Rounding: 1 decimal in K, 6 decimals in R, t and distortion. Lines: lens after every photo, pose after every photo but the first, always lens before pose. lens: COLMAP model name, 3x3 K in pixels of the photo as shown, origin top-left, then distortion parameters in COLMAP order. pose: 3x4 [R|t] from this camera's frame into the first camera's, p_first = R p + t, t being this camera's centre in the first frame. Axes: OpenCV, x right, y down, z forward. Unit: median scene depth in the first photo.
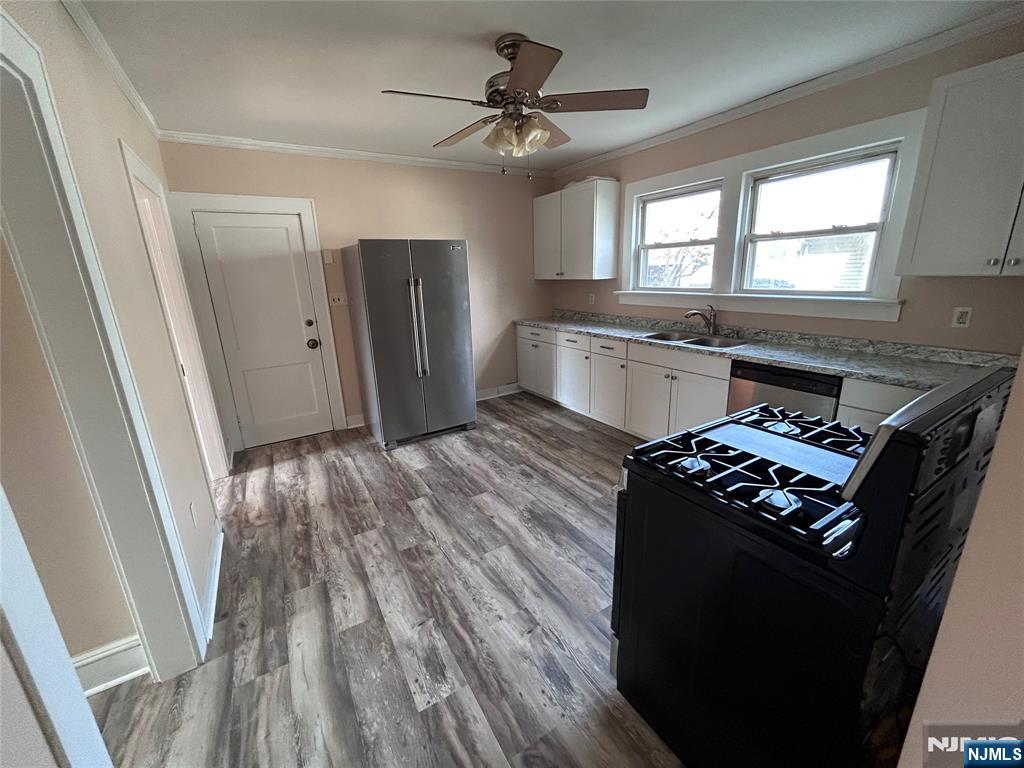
lens RADIAL K [[411.3, 0, 514.4], [0, 411.3, 382.8], [0, 0, 1]] dist [-0.000309, 0.000359]
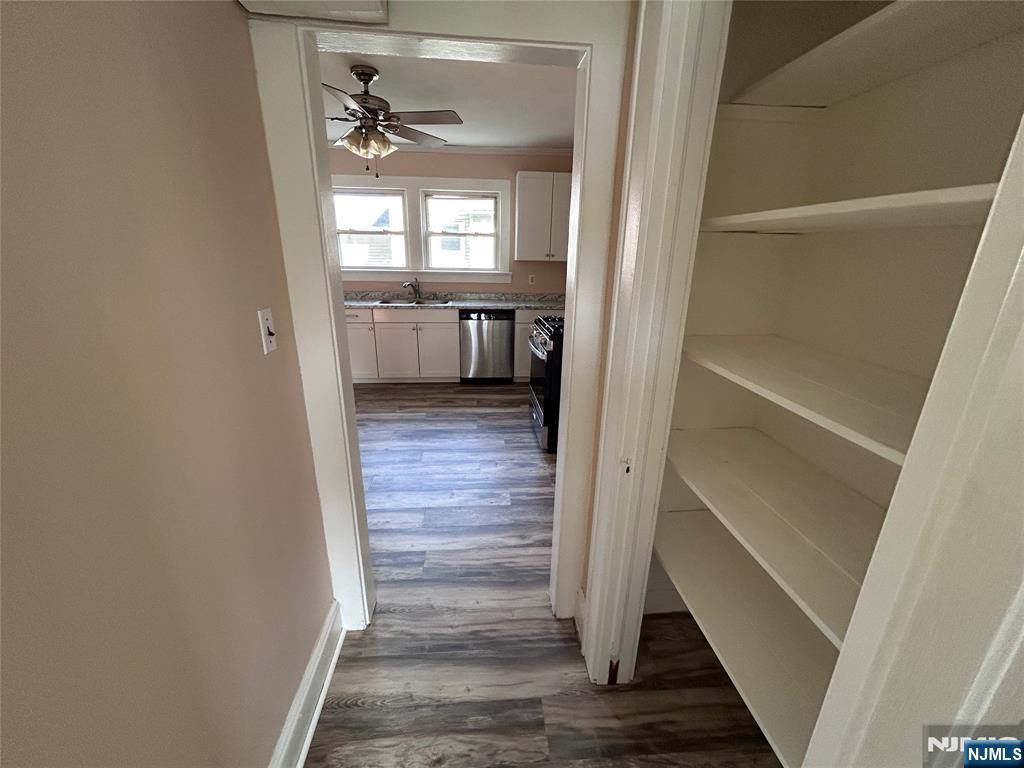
lens RADIAL K [[411.3, 0, 514.4], [0, 411.3, 382.8], [0, 0, 1]] dist [-0.000309, 0.000359]
pose [[0.445498, -0.232949, 0.864446, -1.015170], [0.202648, 0.966733, 0.156078, 0.018113], [-0.872047, 0.105646, 0.477884, 0.057354]]
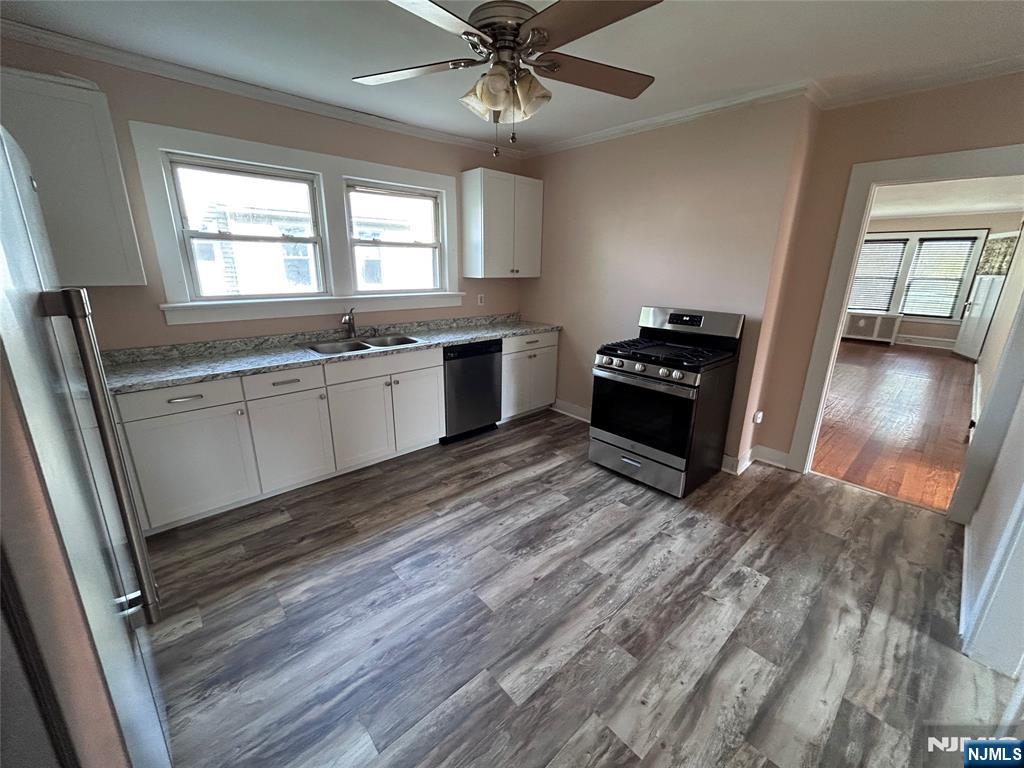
lens RADIAL K [[411.3, 0, 514.4], [0, 411.3, 382.8], [0, 0, 1]] dist [-0.000309, 0.000359]
pose [[-0.187968, -0.240235, 0.952342, -0.795738], [0.251714, 0.925459, 0.283135, -0.291027], [-0.949372, 0.292938, -0.113486, 1.136924]]
